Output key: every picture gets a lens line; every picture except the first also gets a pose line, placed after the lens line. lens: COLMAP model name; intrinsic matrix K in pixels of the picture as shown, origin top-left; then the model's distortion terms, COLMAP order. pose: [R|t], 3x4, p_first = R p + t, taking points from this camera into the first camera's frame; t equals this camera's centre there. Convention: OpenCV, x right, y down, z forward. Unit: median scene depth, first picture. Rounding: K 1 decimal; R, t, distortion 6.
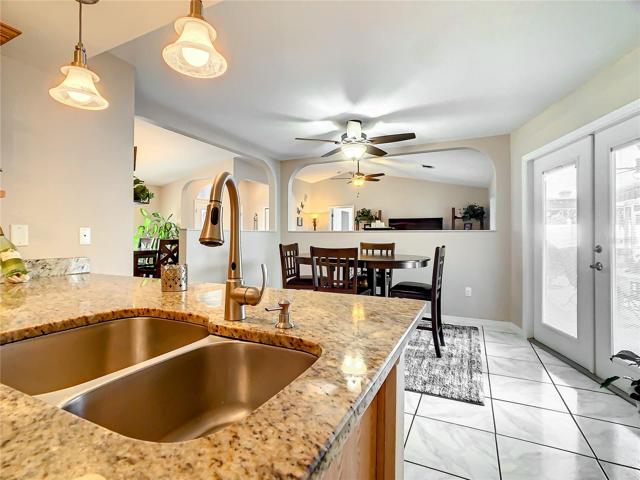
lens RADIAL K [[320.2, 0, 319.9], [0, 320.2, 234.2], [0, 0, 1]] dist [-0.000692, 0.000013]
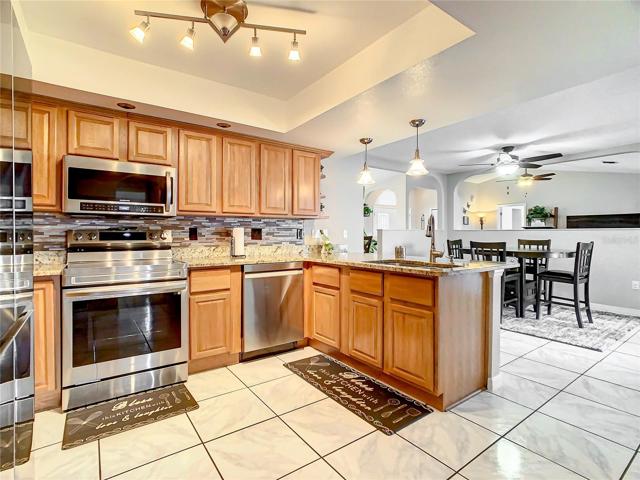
lens RADIAL K [[320.2, 0, 315.5], [0, 320.2, 233.3], [0, 0, 1]] dist [-0.000692, 0.000013]
pose [[0.873361, -0.002569, -0.487067, 0.049336], [0.004173, 0.999989, 0.002208, -0.002701], [0.487056, -0.003961, 0.873362, -0.465171]]
